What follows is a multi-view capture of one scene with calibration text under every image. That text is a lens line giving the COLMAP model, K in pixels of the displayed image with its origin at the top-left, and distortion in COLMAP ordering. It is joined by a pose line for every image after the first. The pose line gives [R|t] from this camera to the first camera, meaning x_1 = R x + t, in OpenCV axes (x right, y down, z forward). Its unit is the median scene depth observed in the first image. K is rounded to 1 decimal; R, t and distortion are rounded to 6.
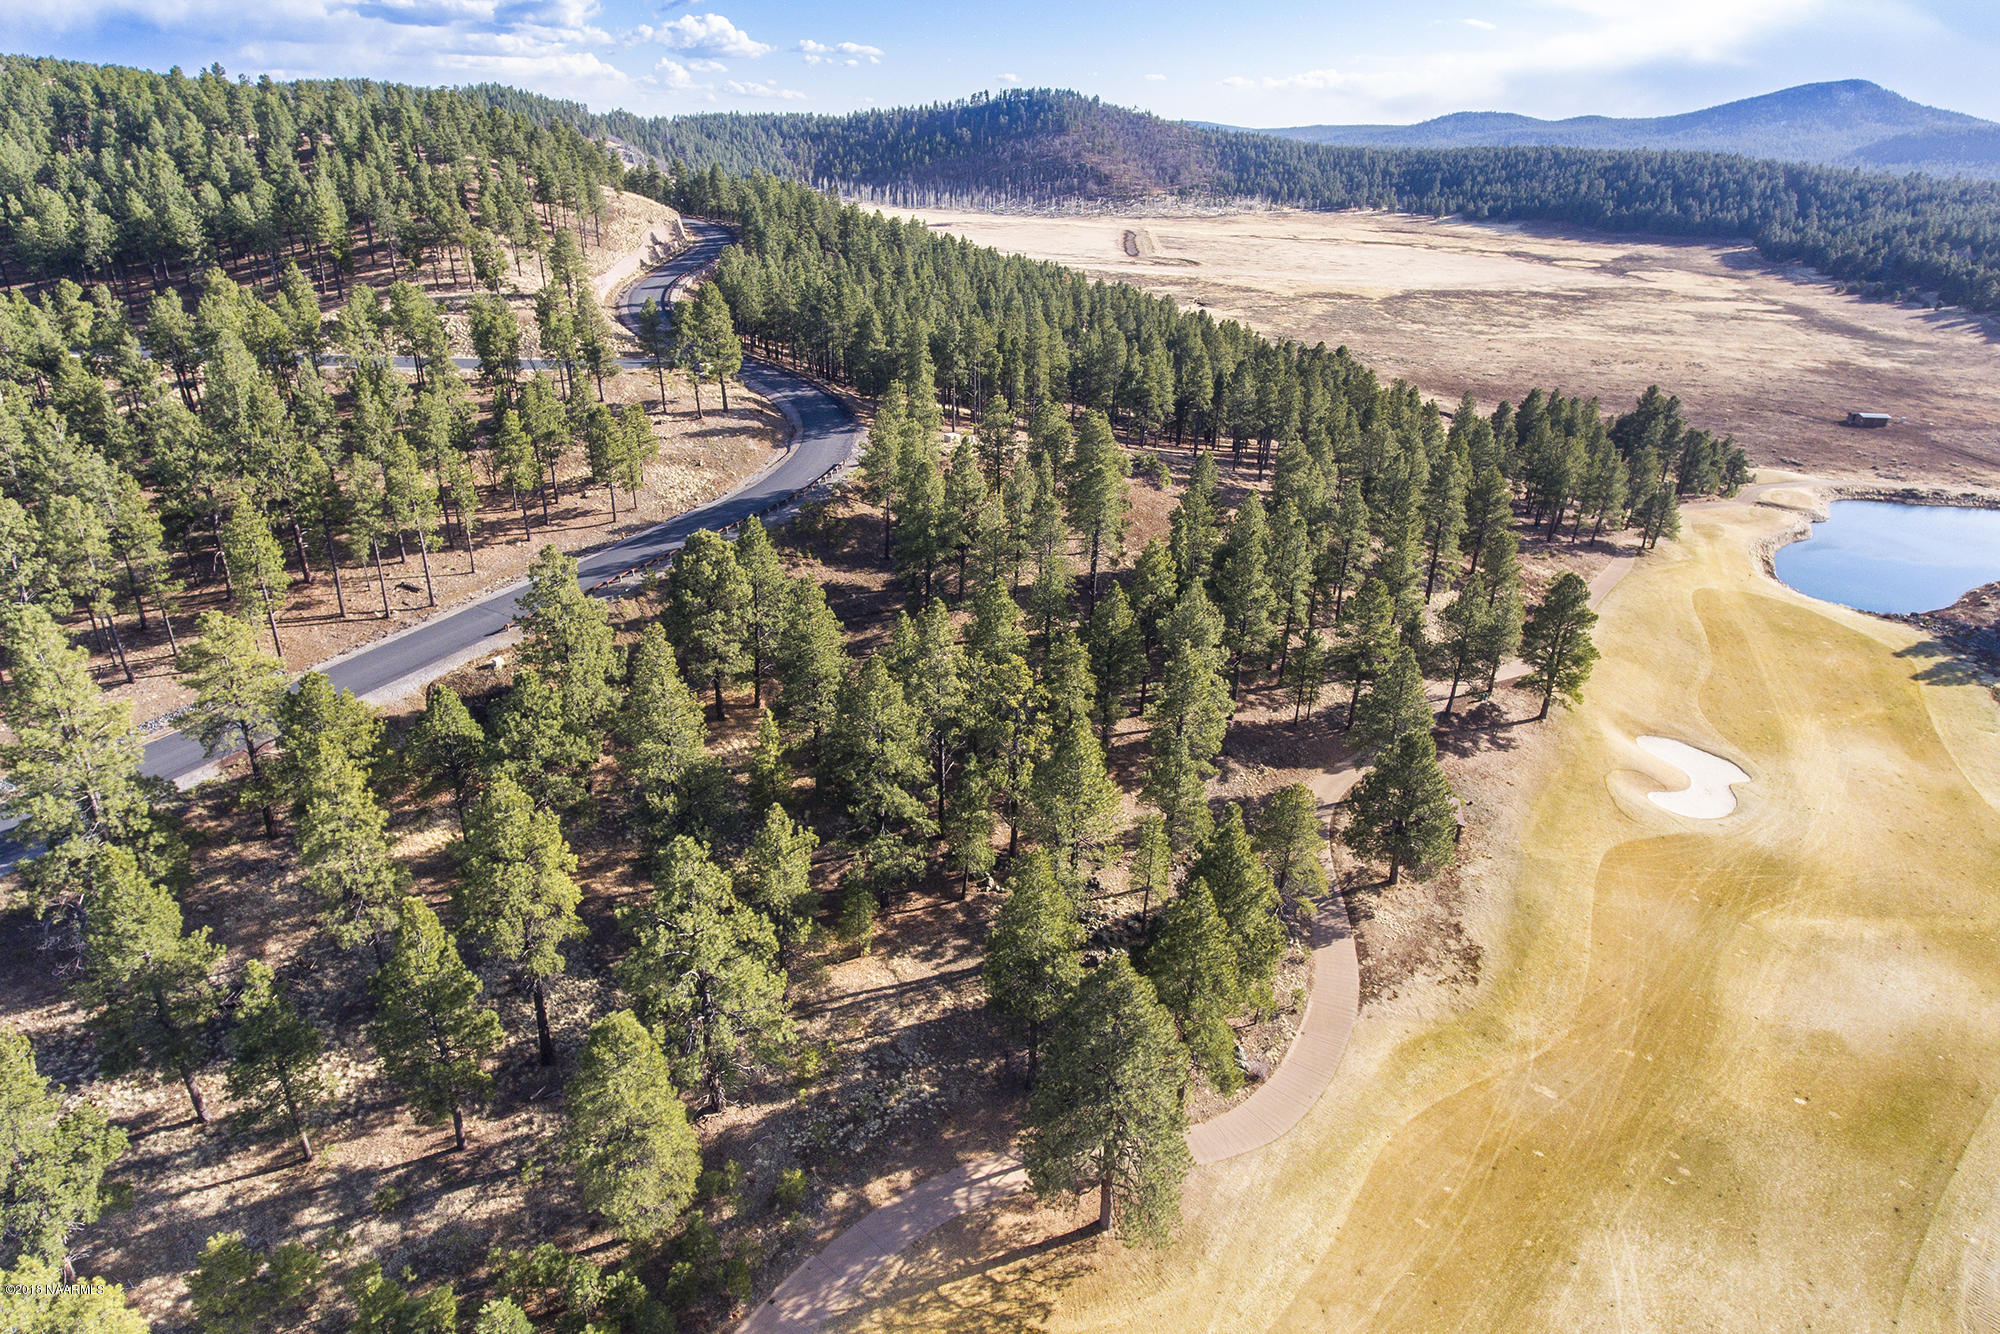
lens RADIAL K [[1164.3, 0, 982.2], [0, 1164.3, 652.8], [0, 0, 1]] dist [-0.001852, -0.001889]
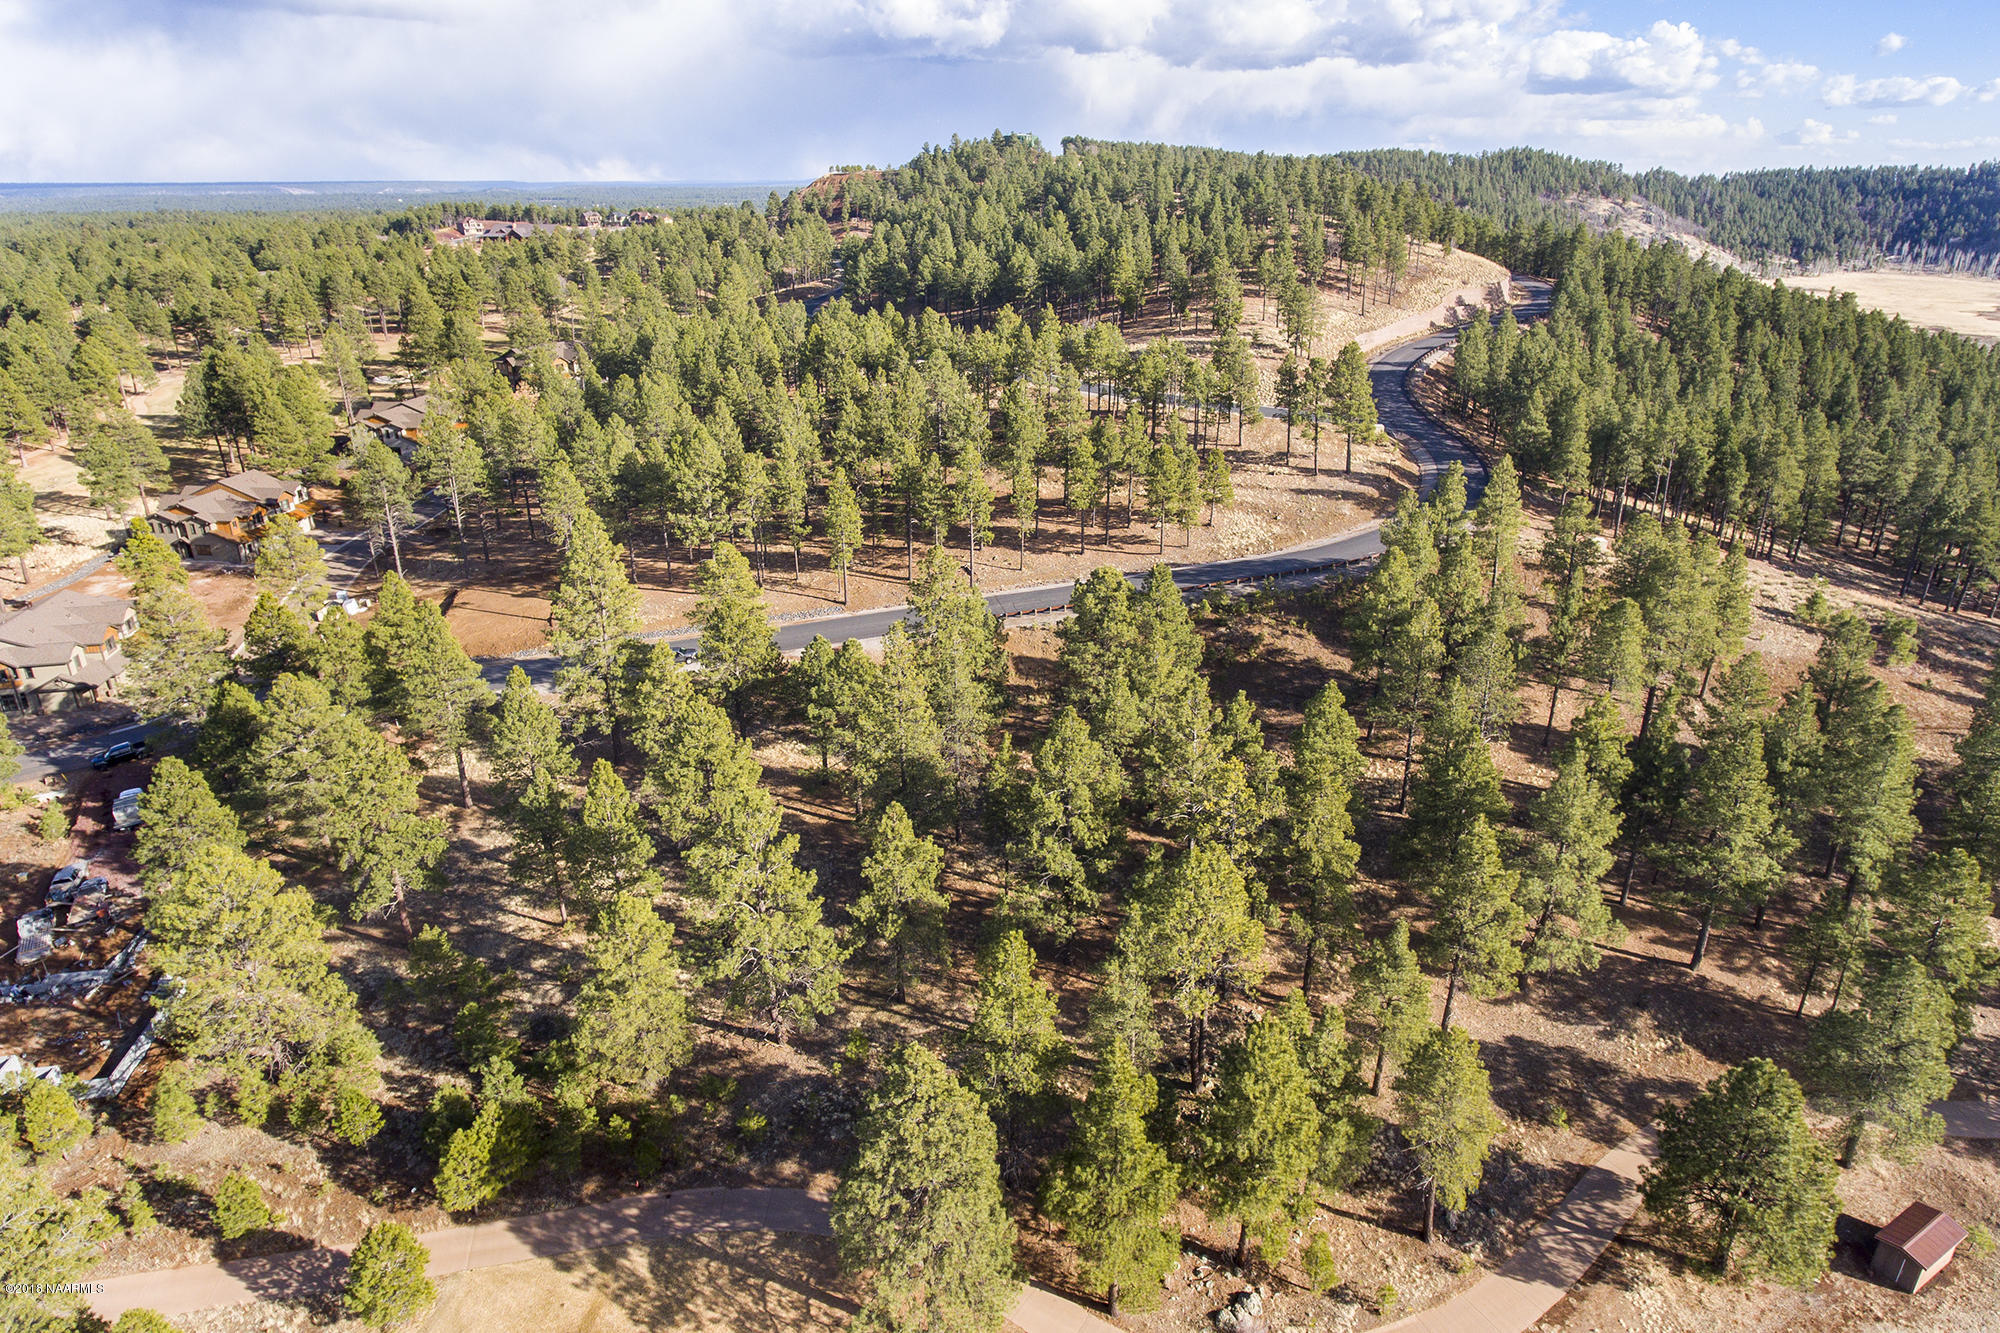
lens RADIAL K [[1164.3, 0, 996.1], [0, 1164.3, 636.2], [0, 0, 1]] dist [-0.001852, -0.001889]
pose [[0.701888, 0.235275, -0.672309, 0.439589], [-0.274221, 0.960376, 0.049799, -0.075286], [0.657386, 0.149408, 0.738594, 0.184440]]
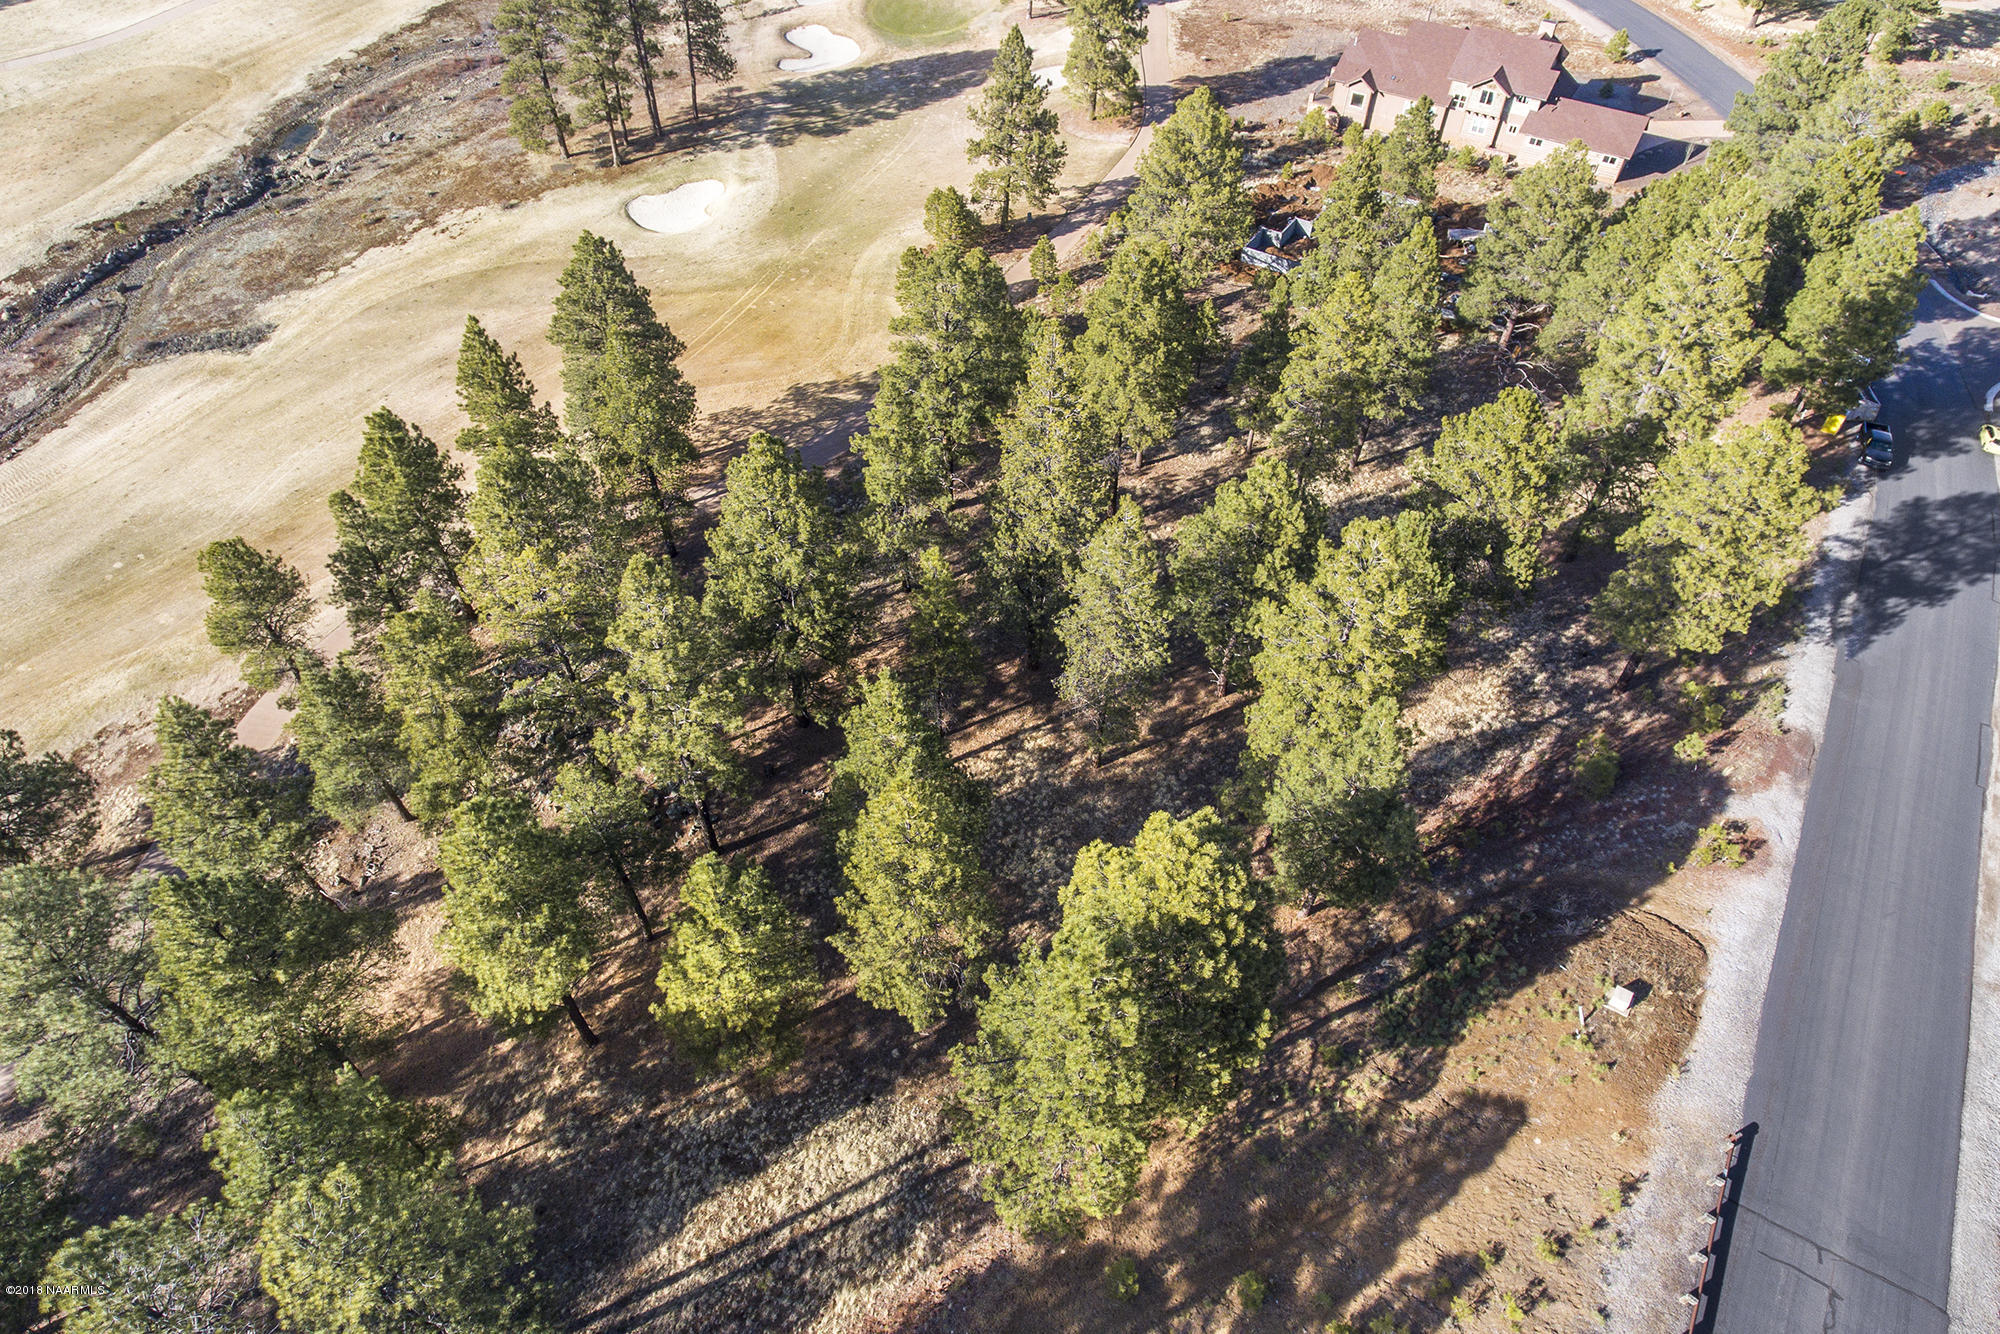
lens RADIAL K [[1164.3, 0, 991.1], [0, 1164.3, 668.2], [0, 0, 1]] dist [-0.001852, -0.001889]
pose [[-0.999247, -0.000631, -0.038783, -0.169317], [-0.037243, 0.294981, 0.954777, -0.512328], [0.010838, 0.955503, -0.294782, 1.125275]]
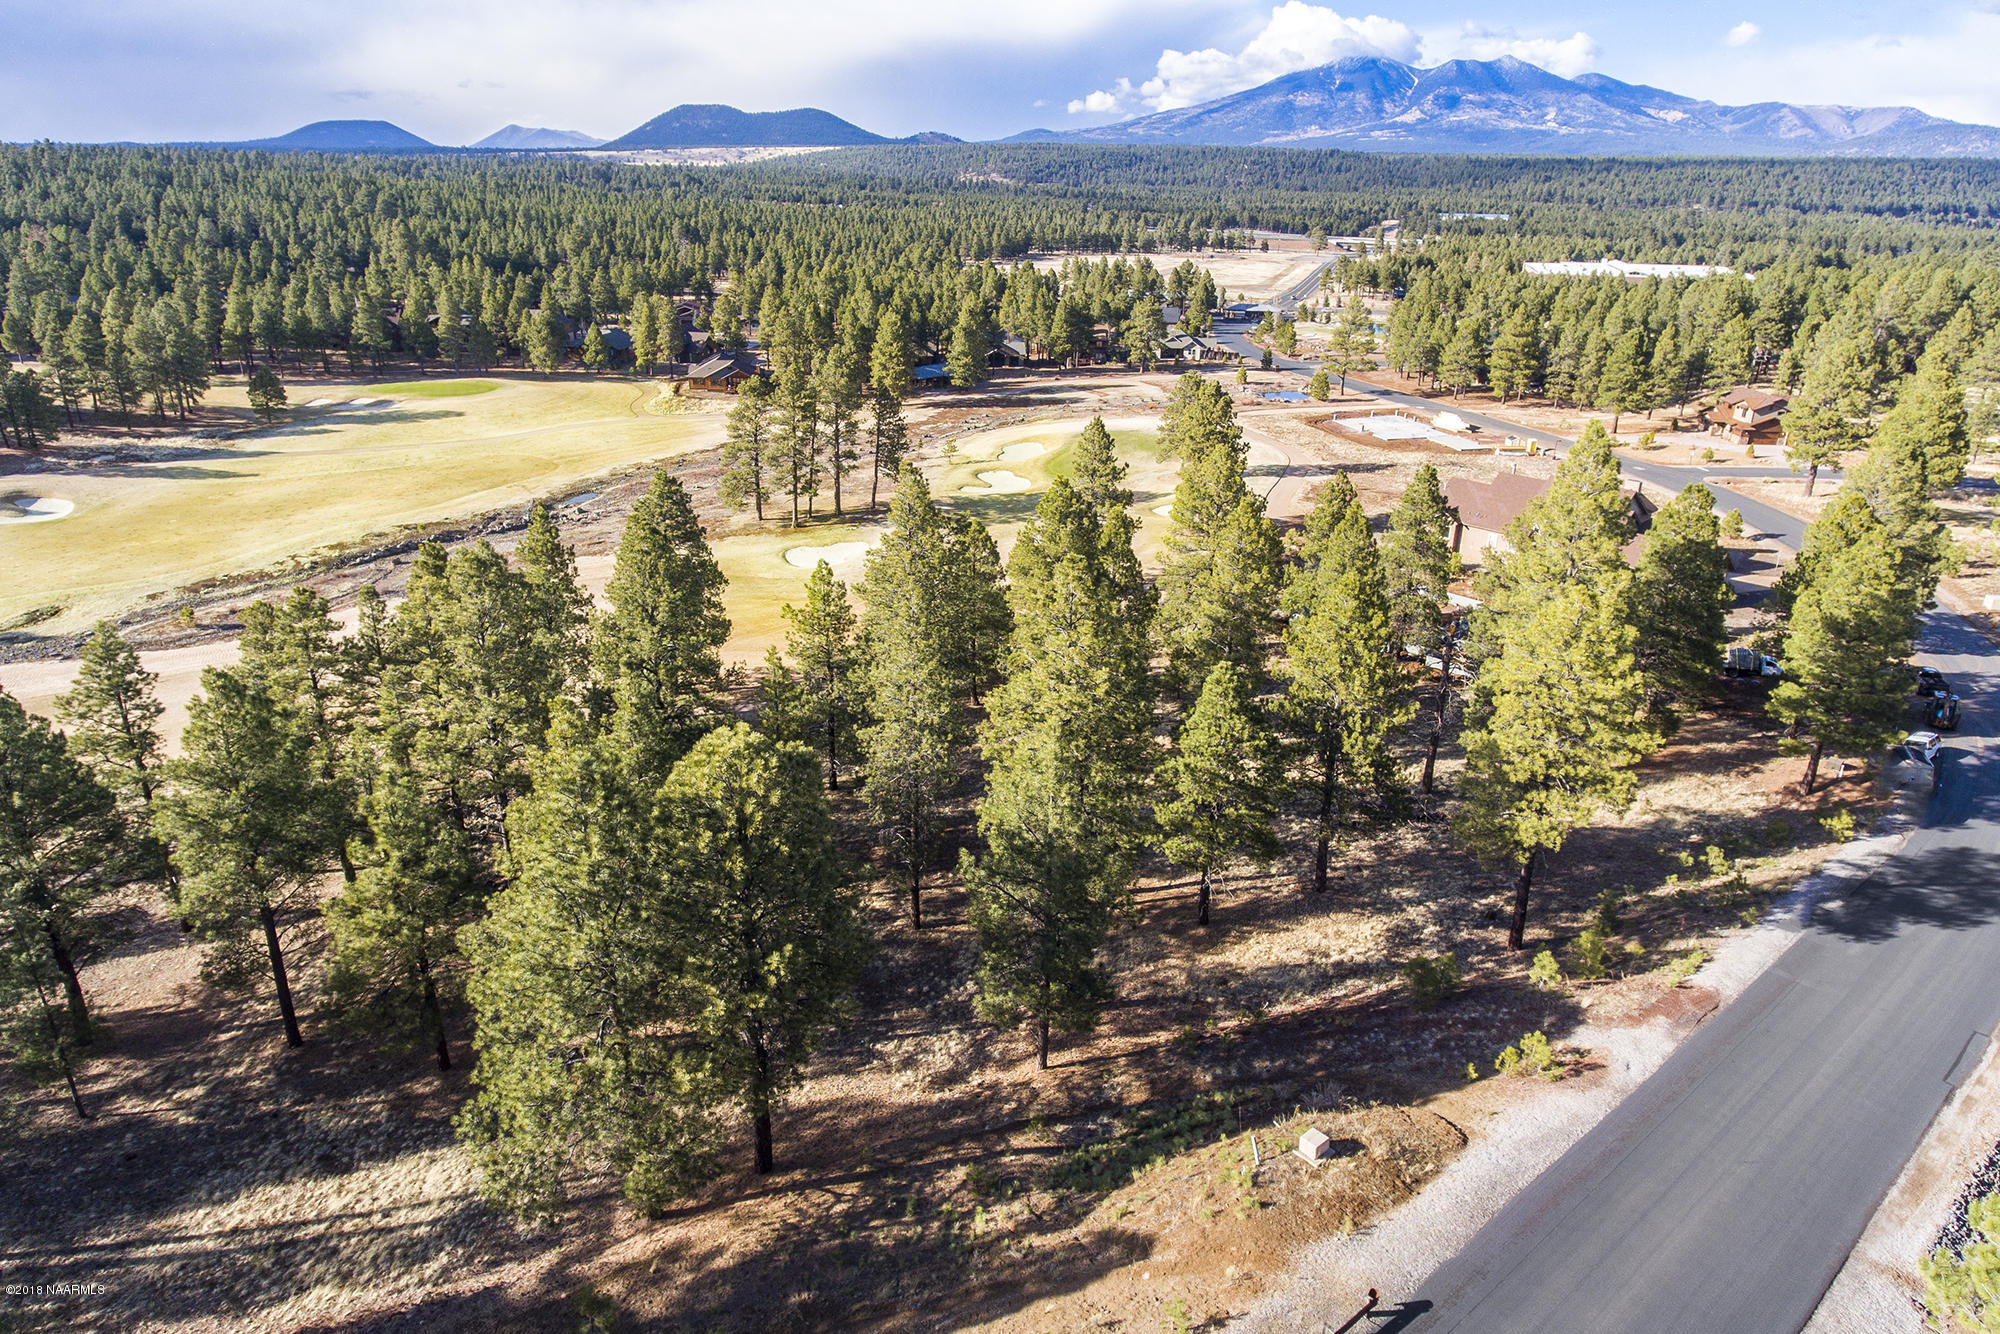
lens RADIAL K [[1164.3, 0, 994.2], [0, 1164.3, 634.6], [0, 0, 1]] dist [-0.001852, -0.001889]
pose [[-0.967667, -0.125284, 0.218915, -0.424785], [0.068721, 0.704132, 0.706736, -0.410234], [-0.242688, 0.698929, -0.672756, 1.291629]]
